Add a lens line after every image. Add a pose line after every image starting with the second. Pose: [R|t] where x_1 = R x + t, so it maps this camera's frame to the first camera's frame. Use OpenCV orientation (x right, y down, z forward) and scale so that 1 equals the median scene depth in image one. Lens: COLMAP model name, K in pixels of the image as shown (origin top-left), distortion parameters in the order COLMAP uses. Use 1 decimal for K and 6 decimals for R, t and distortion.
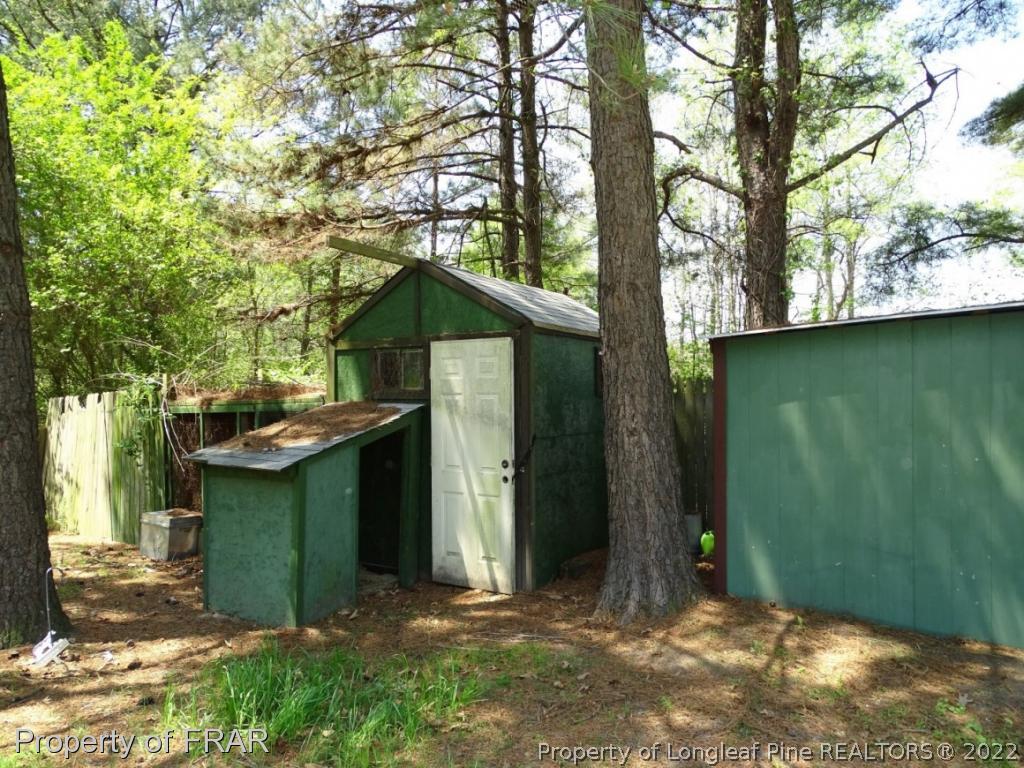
lens RADIAL K [[736.4, 0, 513.6], [0, 736.4, 384.4], [0, 0, 1]] dist [-0.008821, 0.008750]
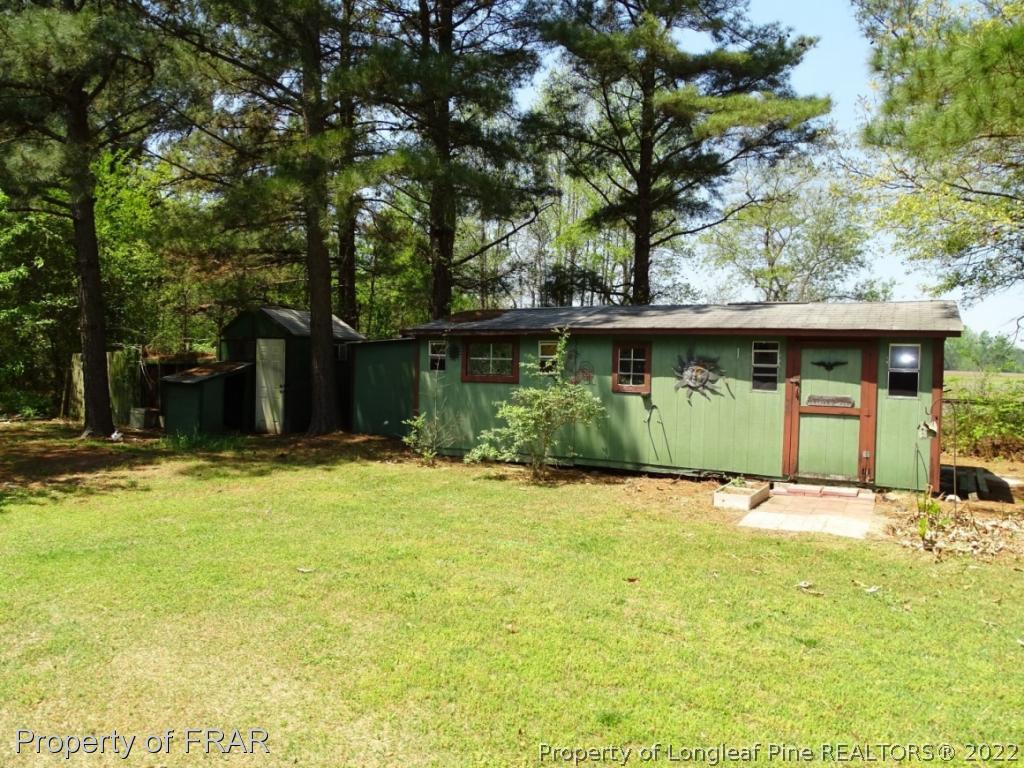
lens RADIAL K [[736.4, 0, 510.2], [0, 736.4, 384.8], [0, 0, 1]] dist [-0.008821, 0.008750]
pose [[0.995962, 0.027862, 0.085347, 0.536798], [-0.031725, 0.998517, 0.044244, -0.035309], [-0.083987, -0.046773, 0.995368, -1.590081]]
